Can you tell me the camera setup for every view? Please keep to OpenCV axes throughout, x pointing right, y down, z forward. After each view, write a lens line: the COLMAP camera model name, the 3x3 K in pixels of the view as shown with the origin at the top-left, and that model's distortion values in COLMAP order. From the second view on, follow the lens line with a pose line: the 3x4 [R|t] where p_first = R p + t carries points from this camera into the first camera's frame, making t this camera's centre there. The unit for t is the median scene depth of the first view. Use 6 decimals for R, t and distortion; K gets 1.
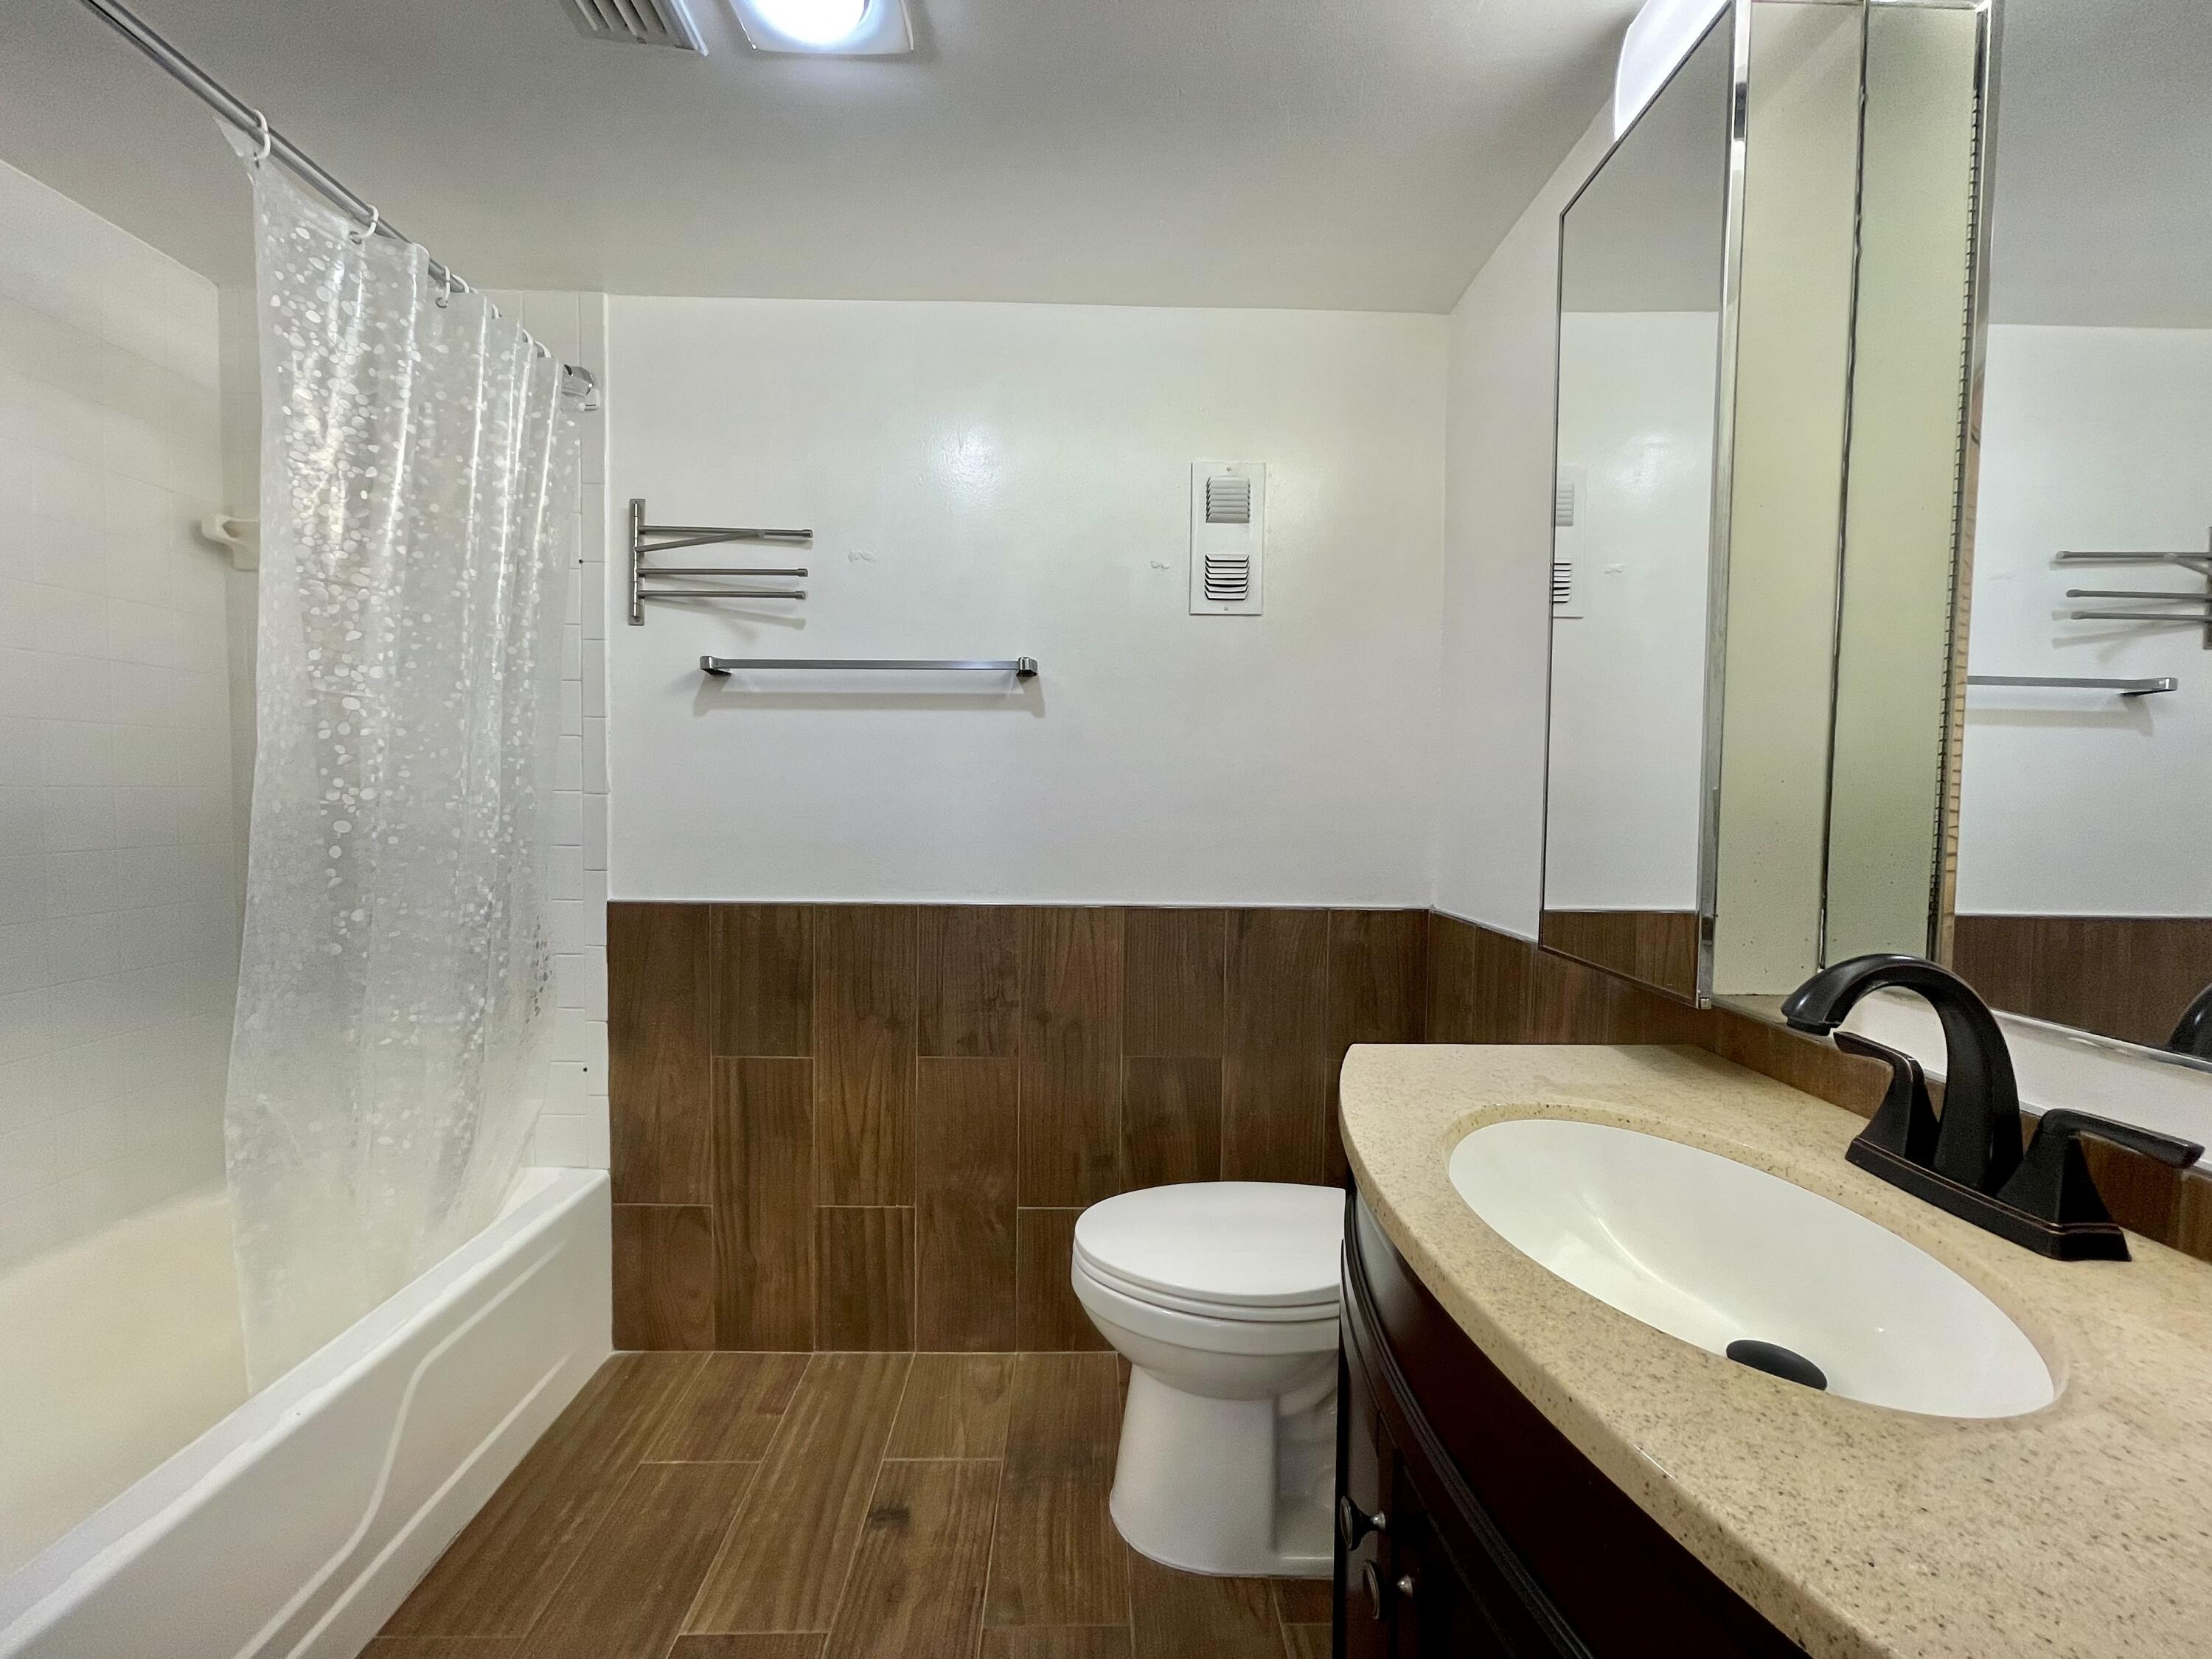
lens RADIAL K [[907.9, 0, 1104.8], [0, 907.9, 828.8], [0, 0, 1]] dist [-0.001158, 0.000712]
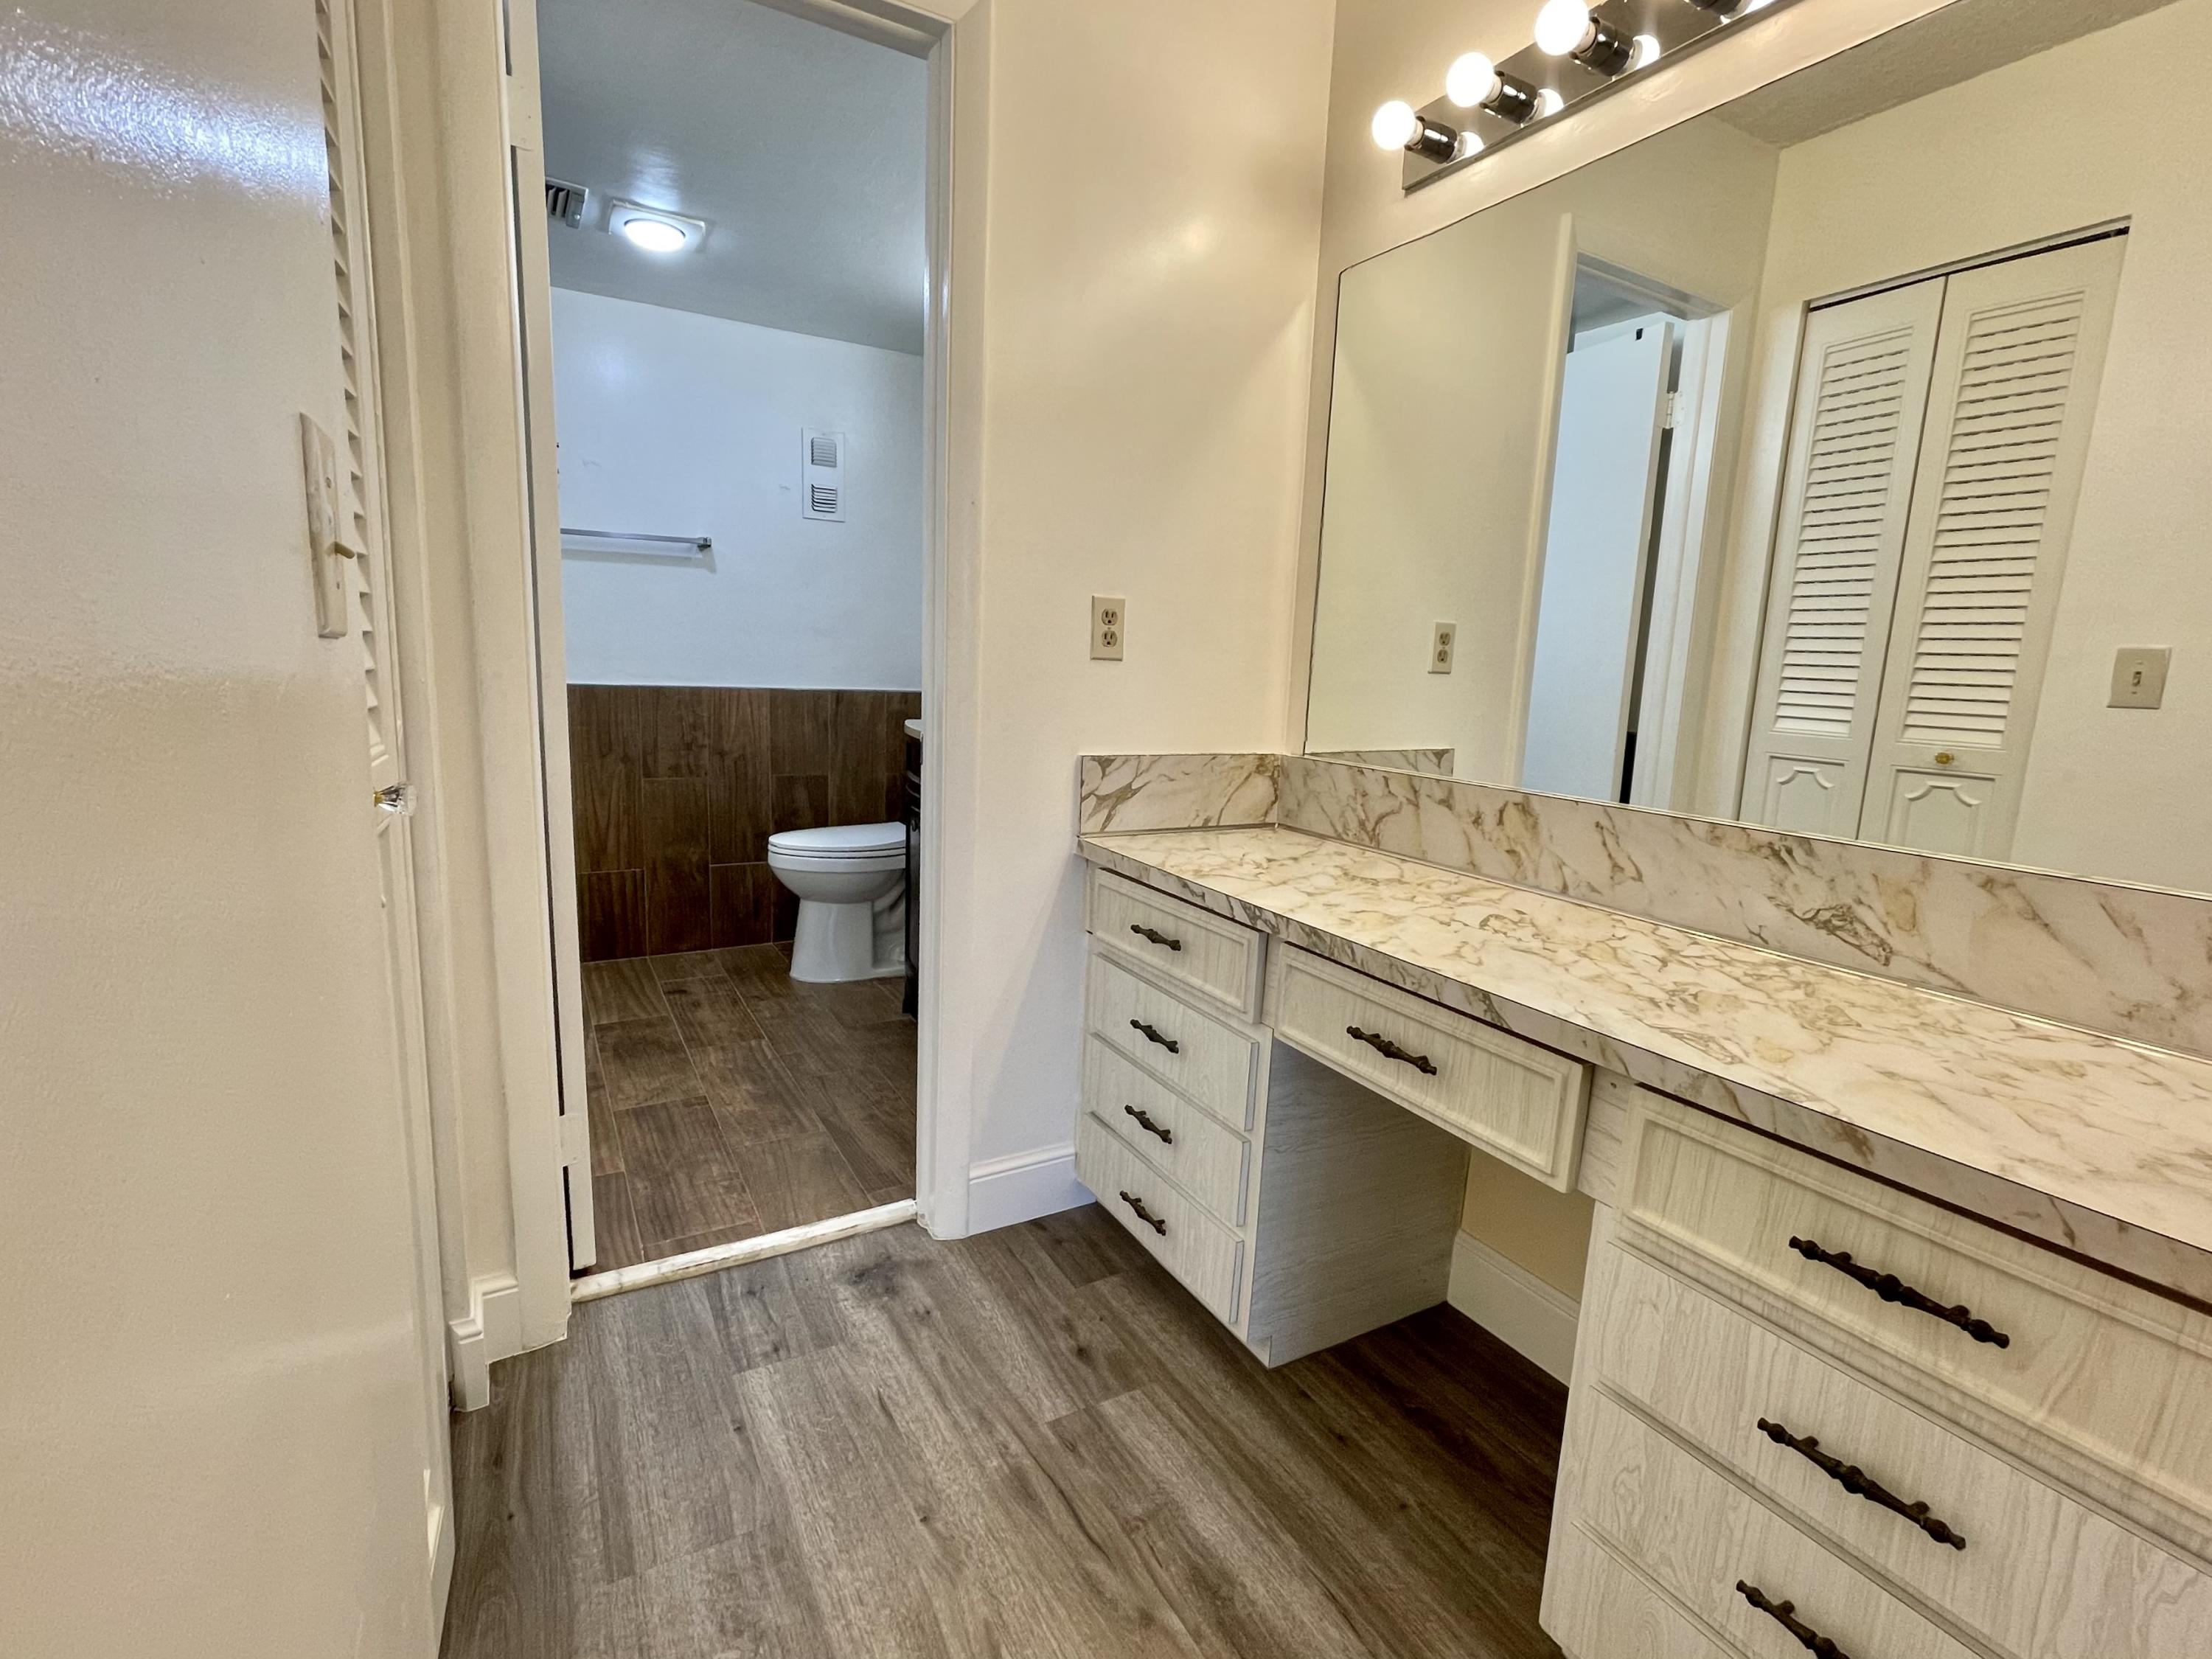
lens RADIAL K [[1015.0, 0, 1109.7], [0, 1015.0, 829.8], [0, 0, 1]] dist [-0.001958, -0.000060]
pose [[0.877388, -0.053092, 0.476835, -0.345207], [-0.006697, 0.992406, 0.122819, 0.110745], [-0.479735, -0.110953, 0.870370, -1.021802]]
